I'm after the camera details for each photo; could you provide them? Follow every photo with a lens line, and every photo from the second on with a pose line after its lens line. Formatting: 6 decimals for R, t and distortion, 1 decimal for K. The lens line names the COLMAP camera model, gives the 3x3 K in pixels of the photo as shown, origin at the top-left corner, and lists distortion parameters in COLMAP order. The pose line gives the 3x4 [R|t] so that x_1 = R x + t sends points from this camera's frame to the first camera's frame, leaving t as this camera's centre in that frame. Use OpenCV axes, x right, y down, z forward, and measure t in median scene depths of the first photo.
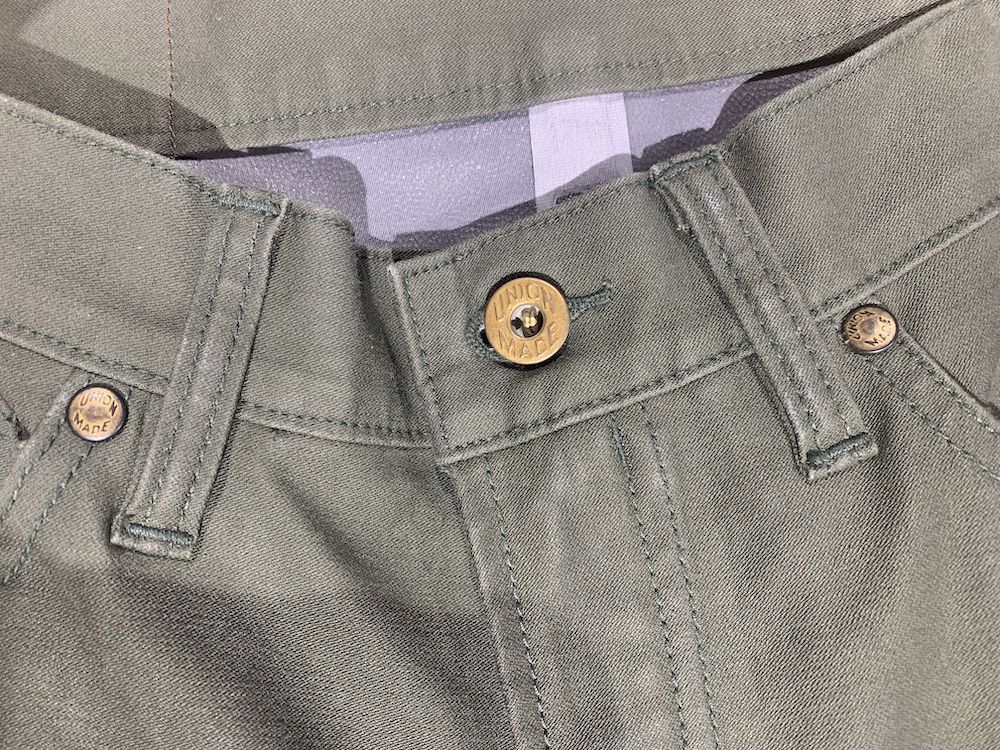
lens RADIAL K [[740.4, 0, 493.2], [0, 740.4, 373.5], [0, 0, 1]] dist [-0.010207, 0.001834]
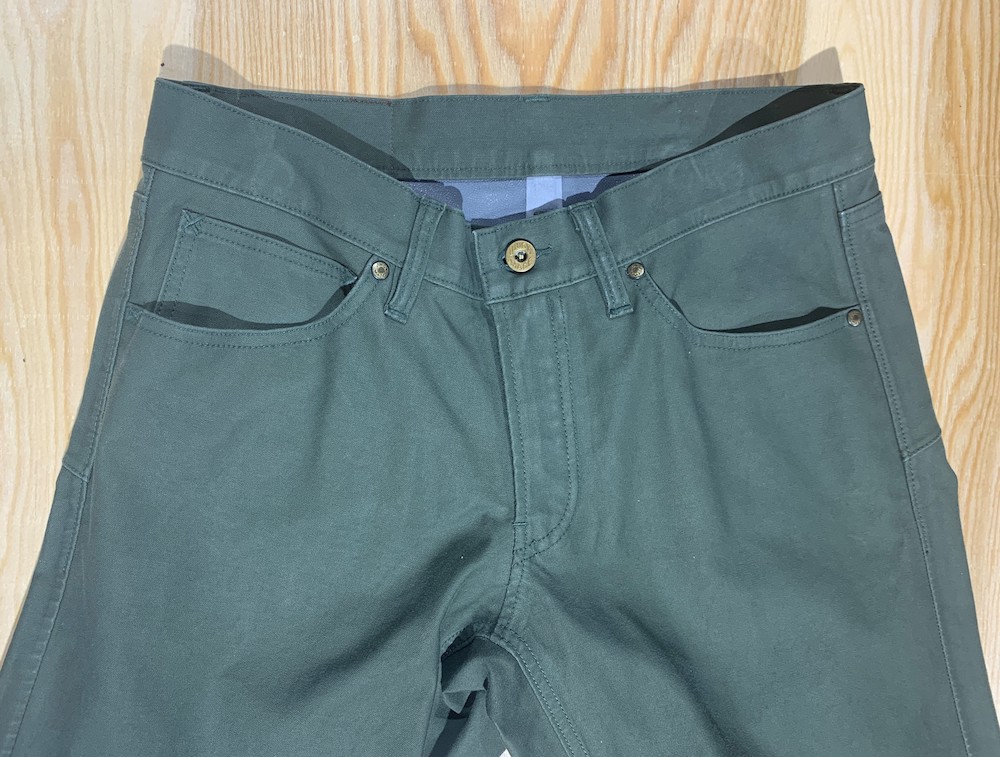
lens RADIAL K [[754.8, 0, 503.6], [0, 754.8, 383.4], [0, 0, 1]] dist [0.009178, -0.022785]
pose [[0.985437, 0.081478, 0.149247, -0.413849], [-0.089470, 0.994850, 0.047629, 0.283064], [-0.144597, -0.060288, 0.987652, -1.880415]]
